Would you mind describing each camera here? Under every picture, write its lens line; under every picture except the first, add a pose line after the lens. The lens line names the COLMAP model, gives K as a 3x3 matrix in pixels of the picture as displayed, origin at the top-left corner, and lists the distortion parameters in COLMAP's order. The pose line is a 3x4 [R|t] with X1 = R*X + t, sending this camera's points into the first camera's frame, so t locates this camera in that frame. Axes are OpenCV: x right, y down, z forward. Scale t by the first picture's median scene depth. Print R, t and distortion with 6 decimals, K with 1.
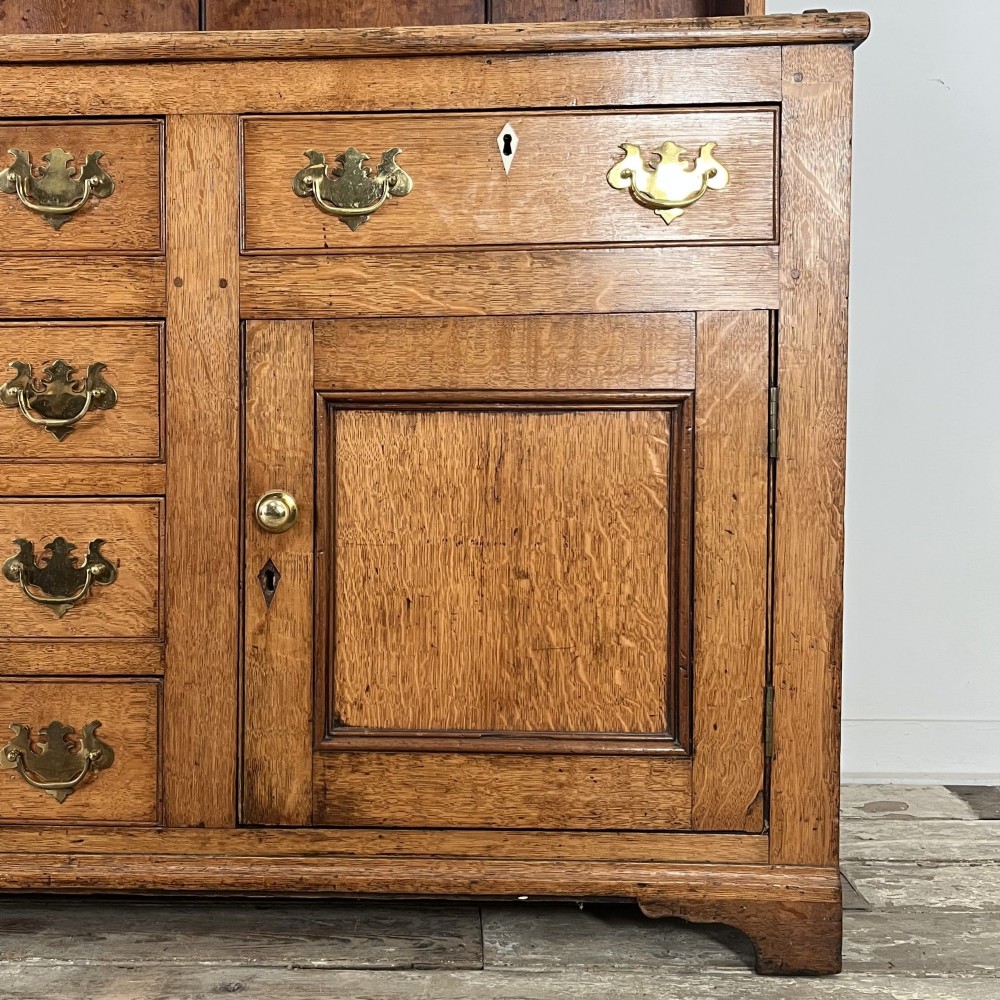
lens RADIAL K [[1242.9, 0, 375.5], [0, 1242.9, 444.7], [0, 0, 1]] dist [0.079148, -0.183276]
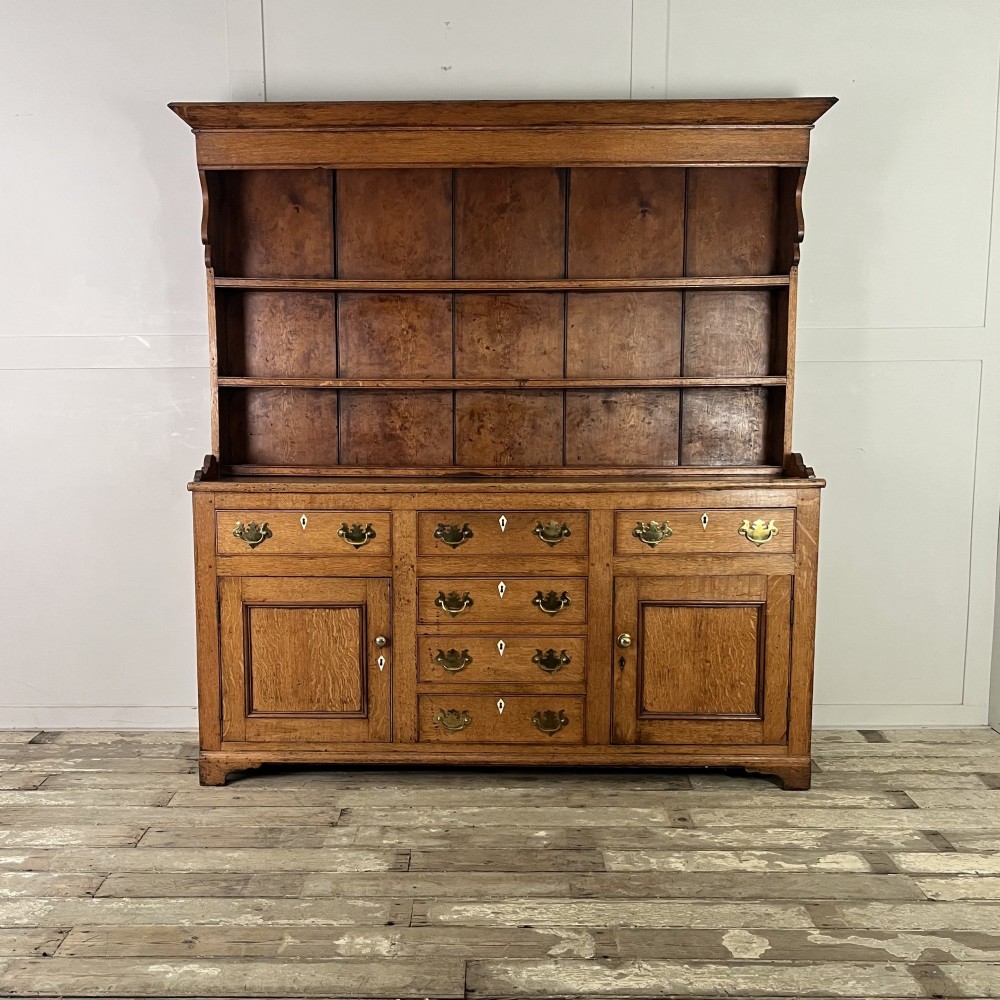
lens RADIAL K [[1079.2, 0, 461.9], [0, 1079.2, 526.8], [0, 0, 1]] dist [0.122575, -0.415151]
pose [[0.999847, -0.005017, 0.016748, -0.511918], [0.003783, 0.997327, 0.072965, -0.408766], [-0.017070, -0.072891, 0.997194, -1.561636]]
